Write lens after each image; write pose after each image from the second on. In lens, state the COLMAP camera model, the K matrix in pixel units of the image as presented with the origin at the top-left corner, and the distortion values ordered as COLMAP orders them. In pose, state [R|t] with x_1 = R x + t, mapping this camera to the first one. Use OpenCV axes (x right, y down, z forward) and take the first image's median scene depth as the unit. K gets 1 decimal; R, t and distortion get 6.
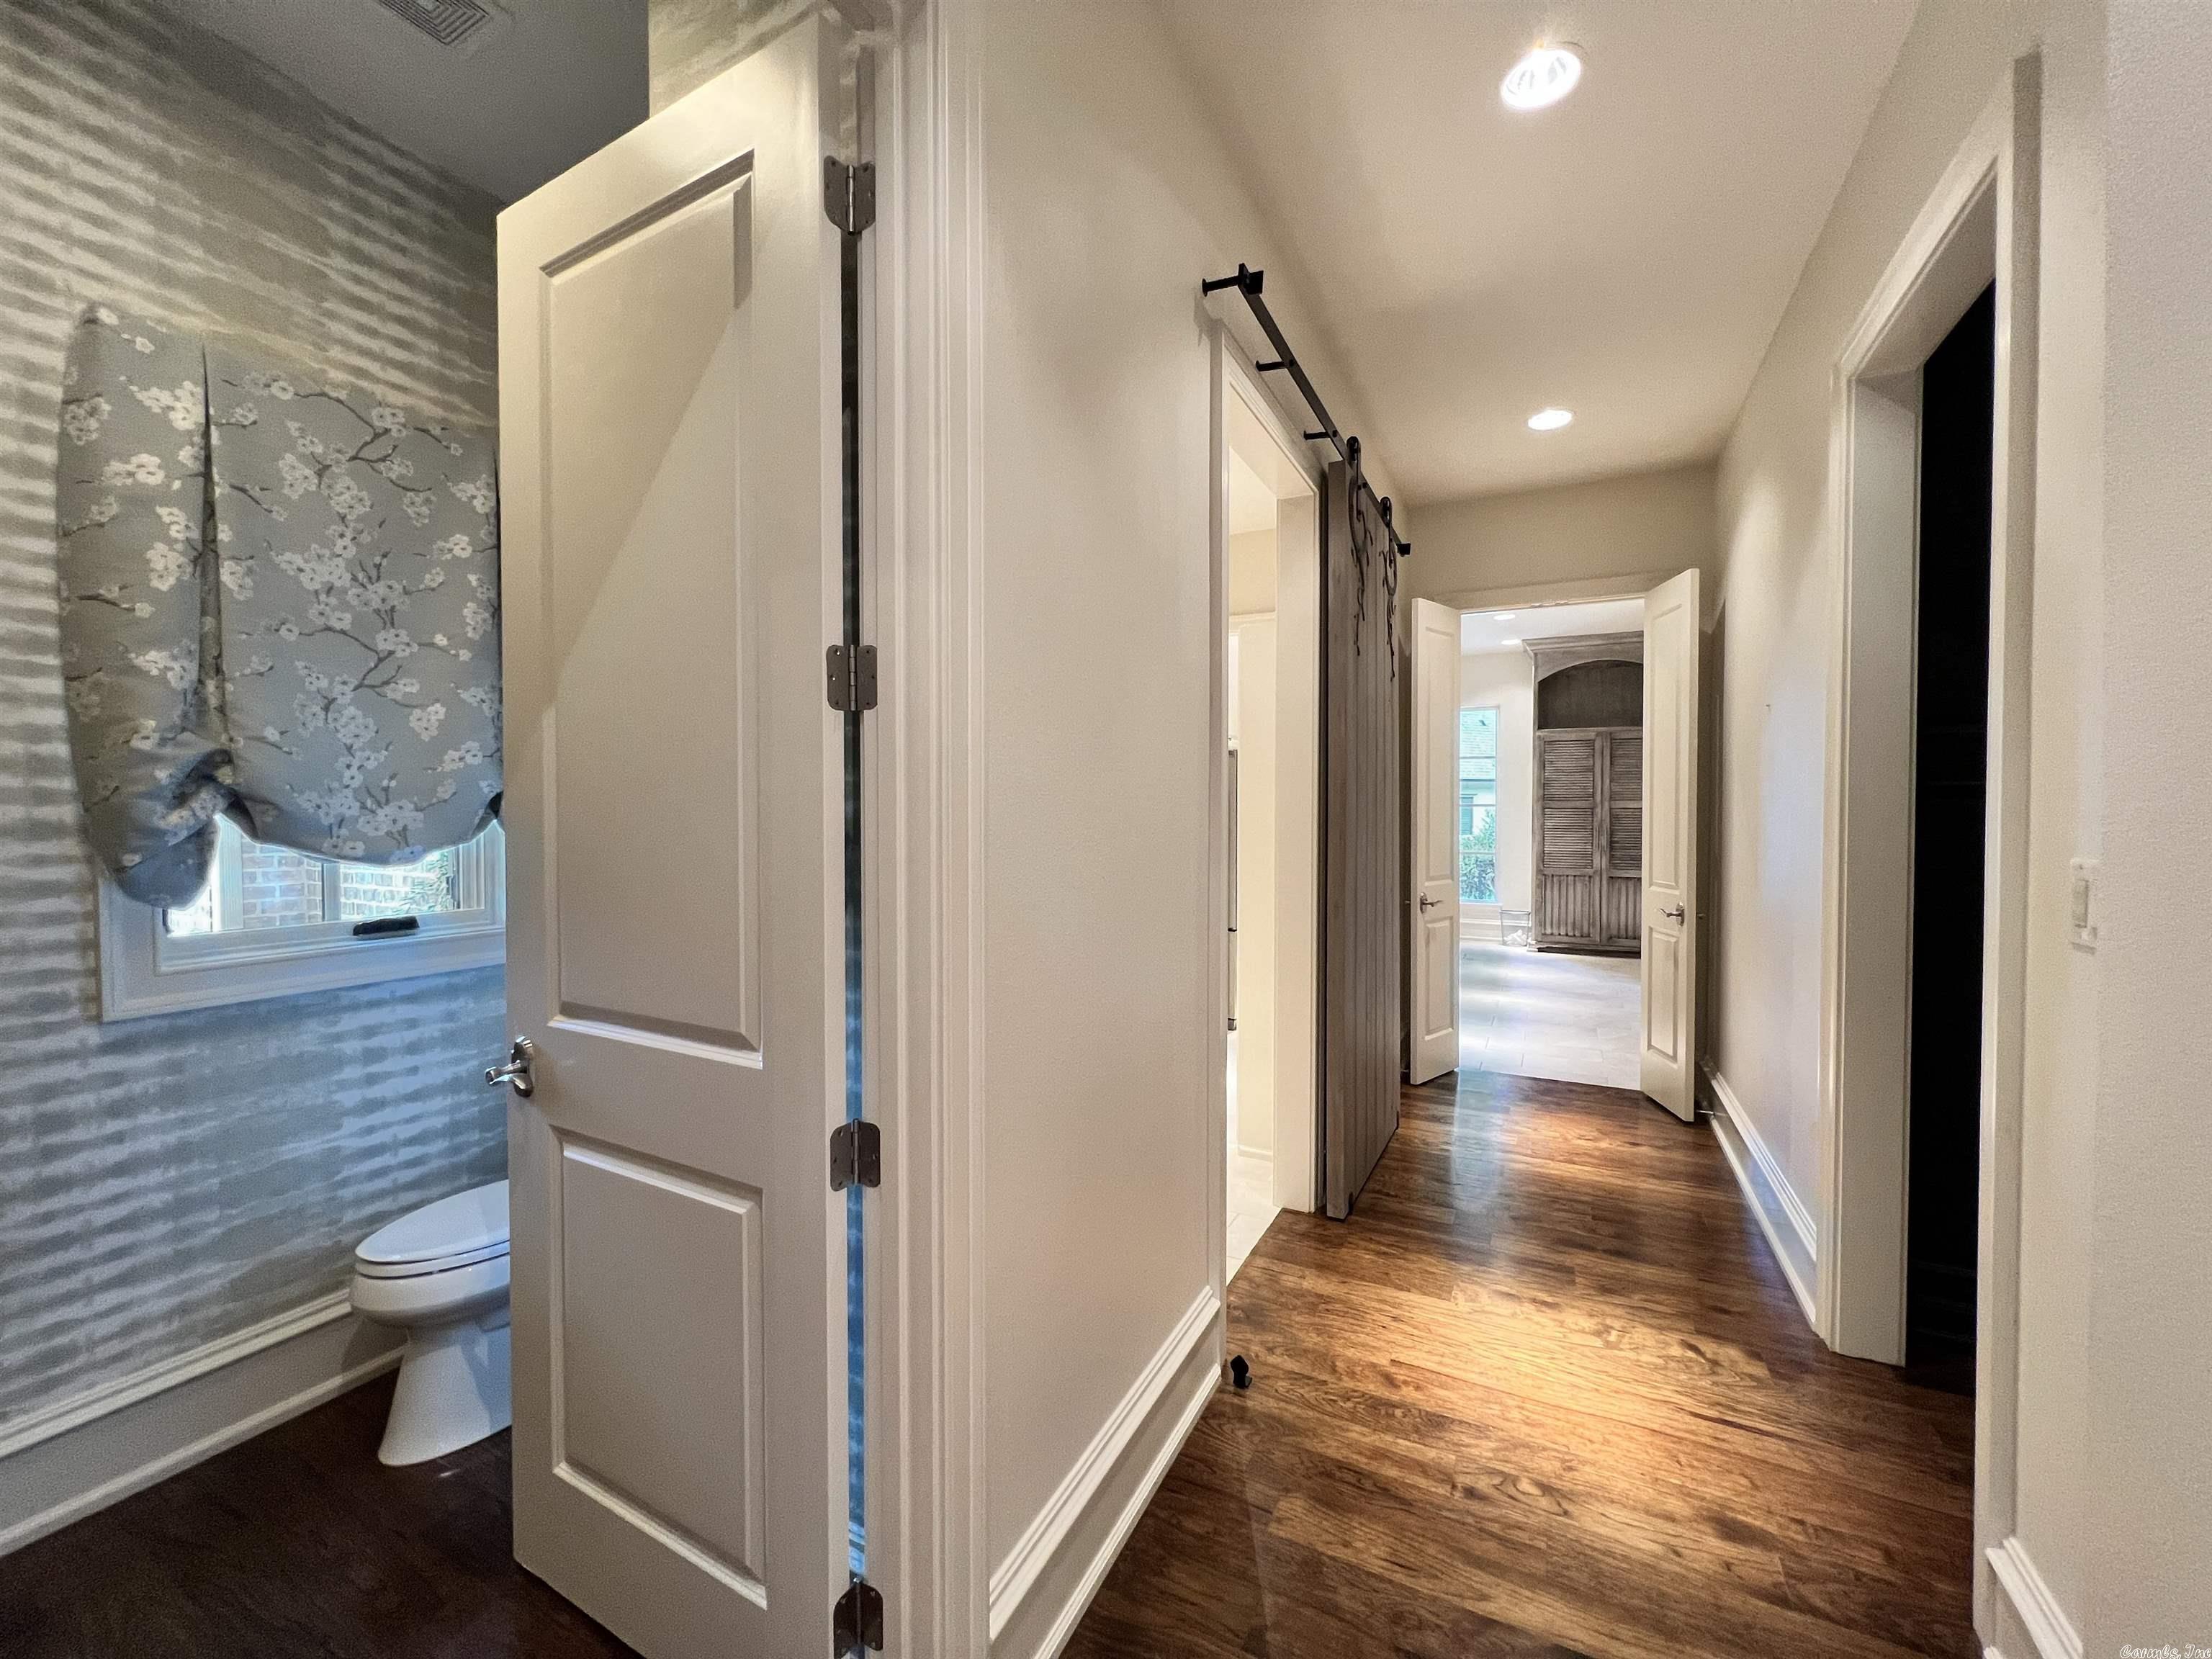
lens RADIAL K [[889.3, 0, 1106.4], [0, 889.3, 828.4], [0, 0, 1]] dist [0.002047, -0.000022]
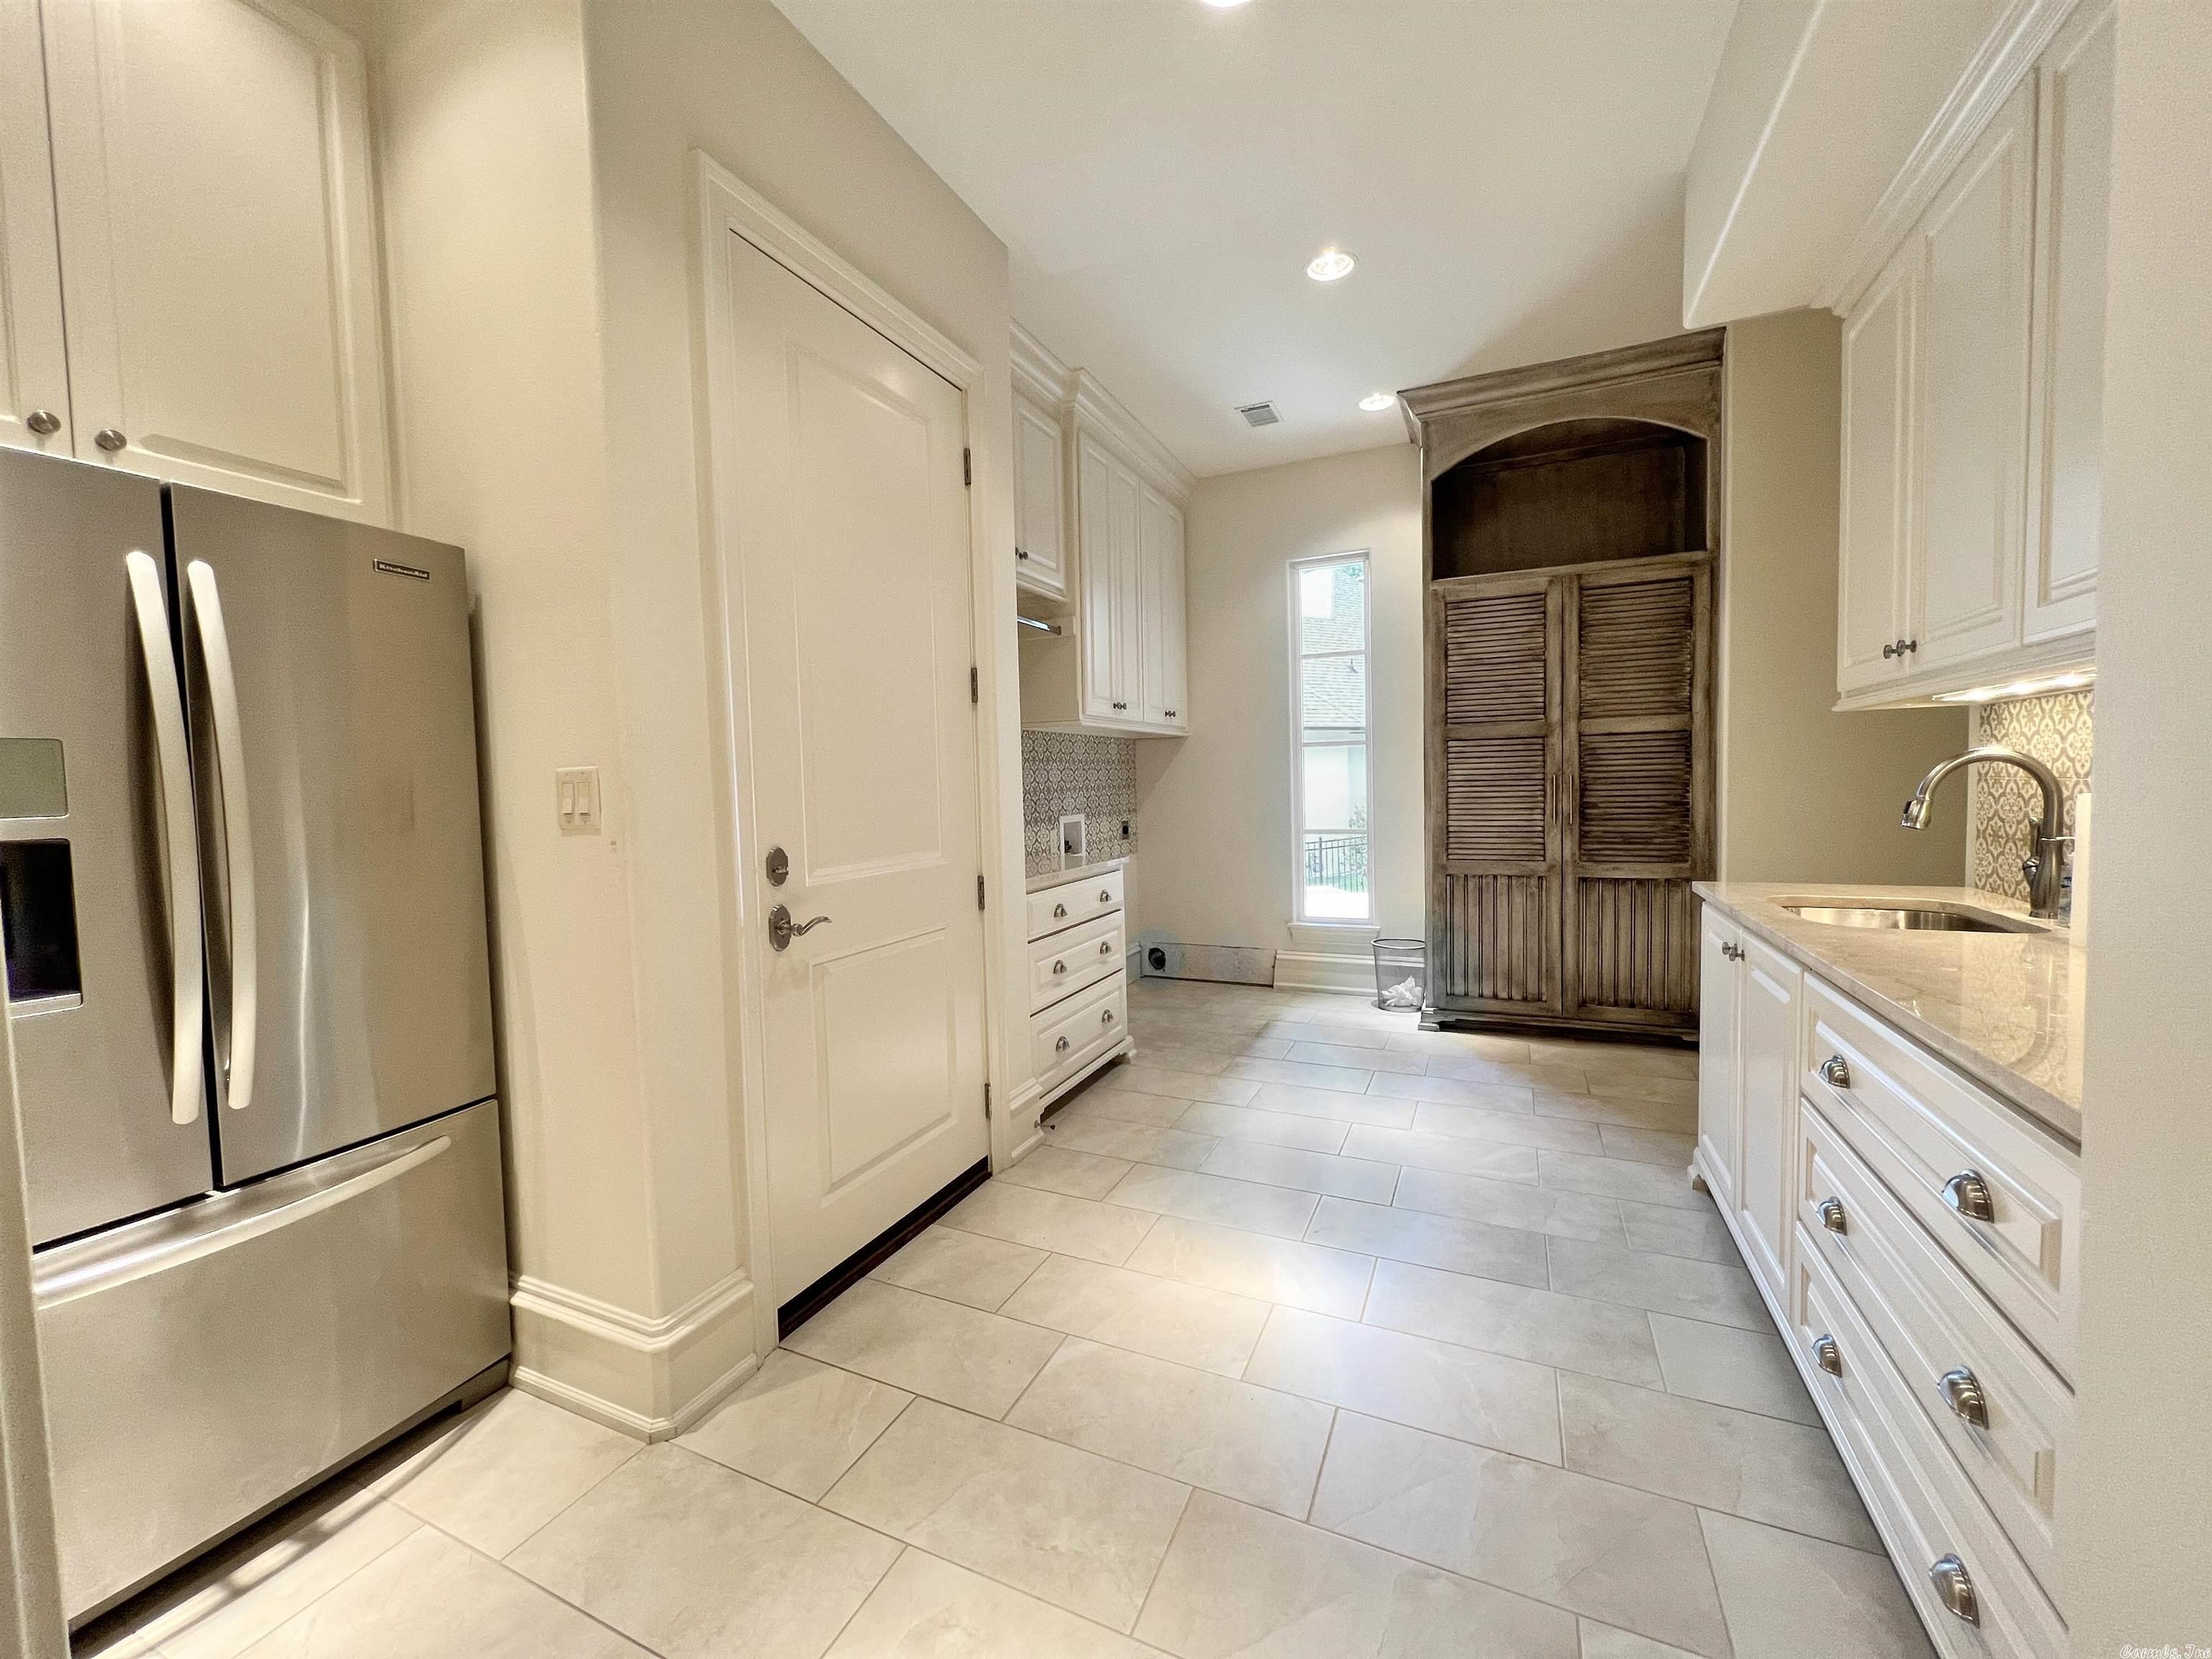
lens RADIAL K [[889.3, 0, 1100.6], [0, 889.3, 825.8], [0, 0, 1]] dist [0.002047, -0.000022]
pose [[0.998765, -0.031408, 0.038498, 0.282692], [0.030119, 0.998981, 0.033624, 0.002174], [-0.039515, -0.032423, 0.998693, 0.519241]]
